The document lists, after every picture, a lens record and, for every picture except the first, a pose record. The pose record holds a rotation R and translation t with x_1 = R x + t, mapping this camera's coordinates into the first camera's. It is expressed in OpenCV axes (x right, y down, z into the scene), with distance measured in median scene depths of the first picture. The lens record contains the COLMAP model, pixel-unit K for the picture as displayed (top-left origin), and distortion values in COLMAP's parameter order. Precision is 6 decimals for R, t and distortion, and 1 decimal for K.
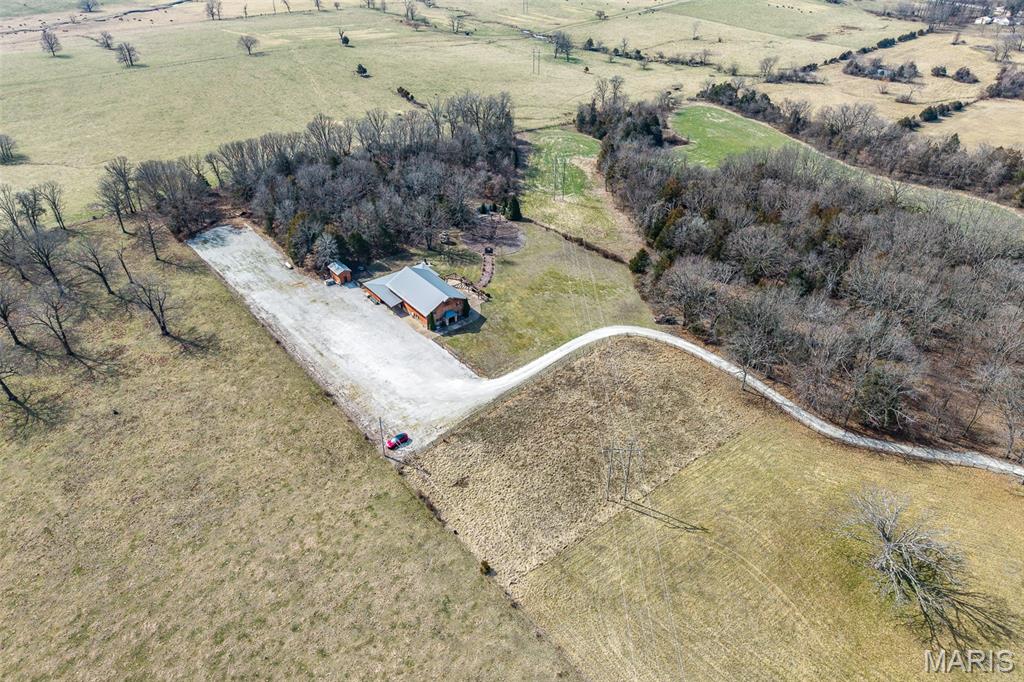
lens RADIAL K [[689.0, 0, 512.0], [0, 689.0, 341.0], [0, 0, 1]] dist [0.022149, -0.019295]
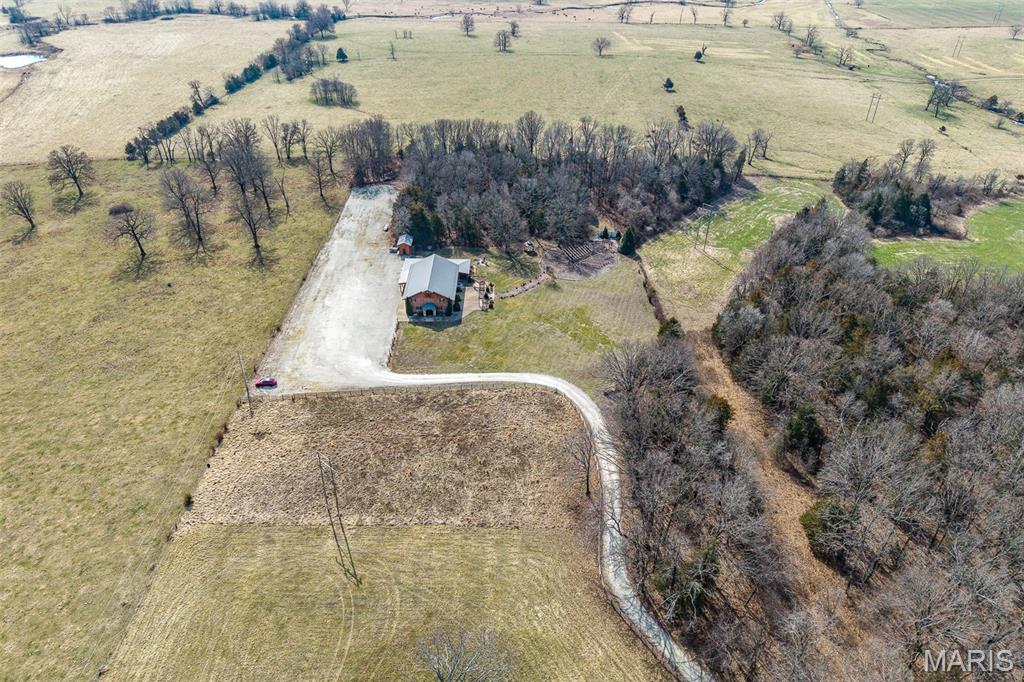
lens RADIAL K [[689.0, 0, 512.0], [0, 689.0, 341.0], [0, 0, 1]] dist [0.022149, -0.019295]
pose [[0.779551, 0.351323, -0.518530, 0.492451], [-0.360056, 0.928773, 0.087976, -0.111524], [0.512505, 0.118118, 0.850522, 0.170759]]
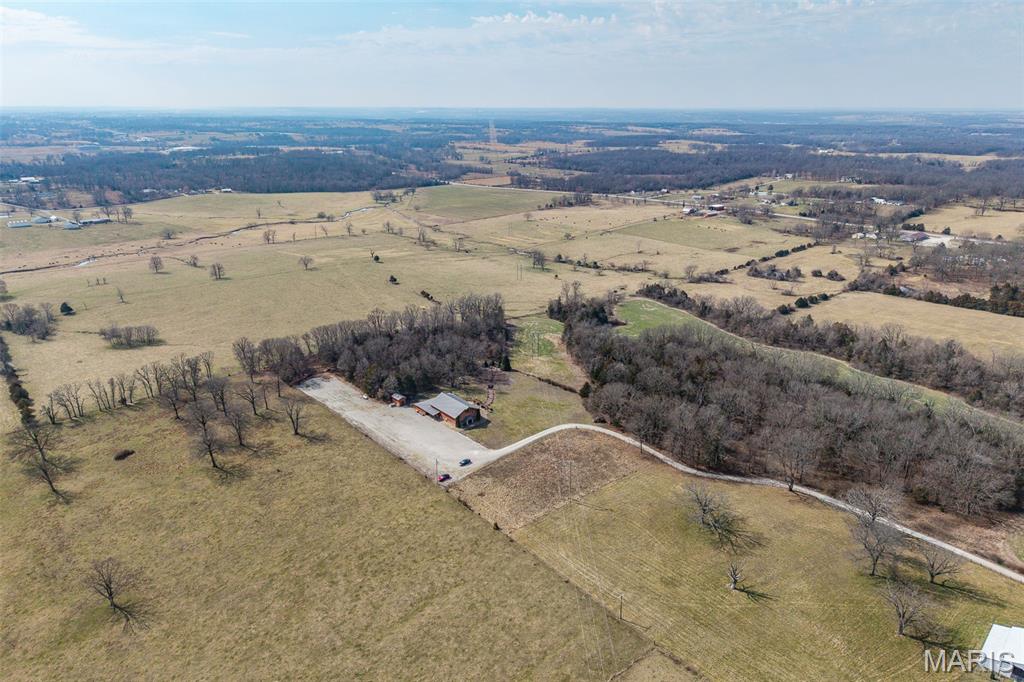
lens RADIAL K [[682.3, 0, 512.0], [0, 682.3, 341.0], [0, 0, 1]] dist [0.092042, -0.154127]
pose [[0.999699, -0.017524, 0.017180, -0.010553], [0.021536, 0.962137, -0.271715, 0.203766], [-0.011768, 0.272003, 0.962224, -0.561846]]
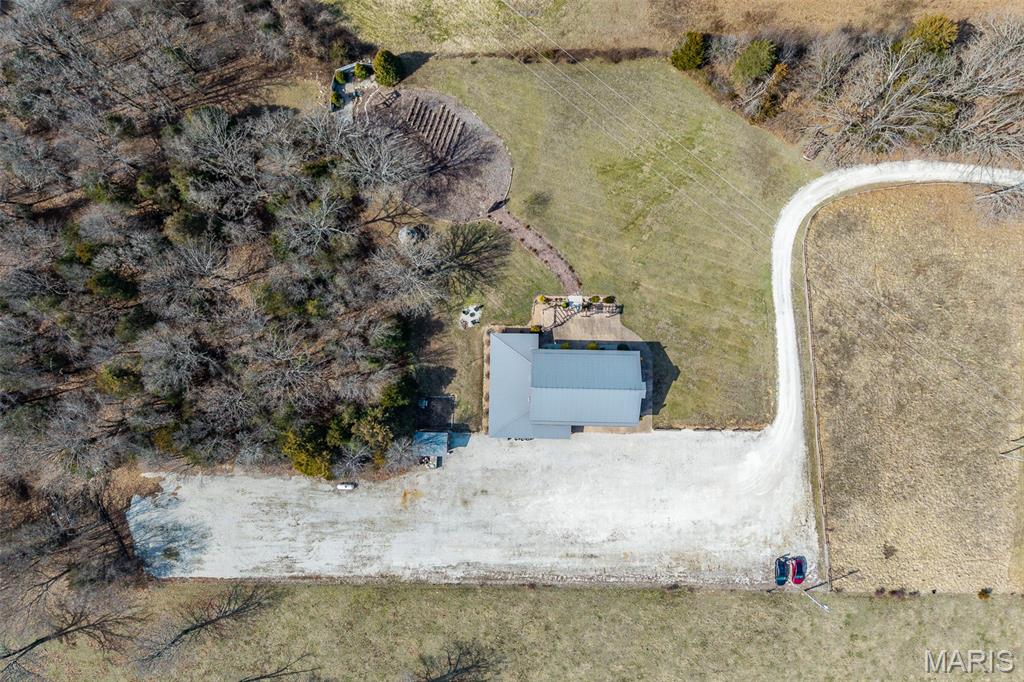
lens RADIAL K [[689.0, 0, 512.0], [0, 689.0, 341.0], [0, 0, 1]] dist [0.022149, -0.019295]
pose [[0.637367, -0.770048, -0.028079, -0.102764], [0.441492, 0.335071, 0.832354, -0.628069], [-0.631544, -0.542912, 0.553533, 0.628347]]
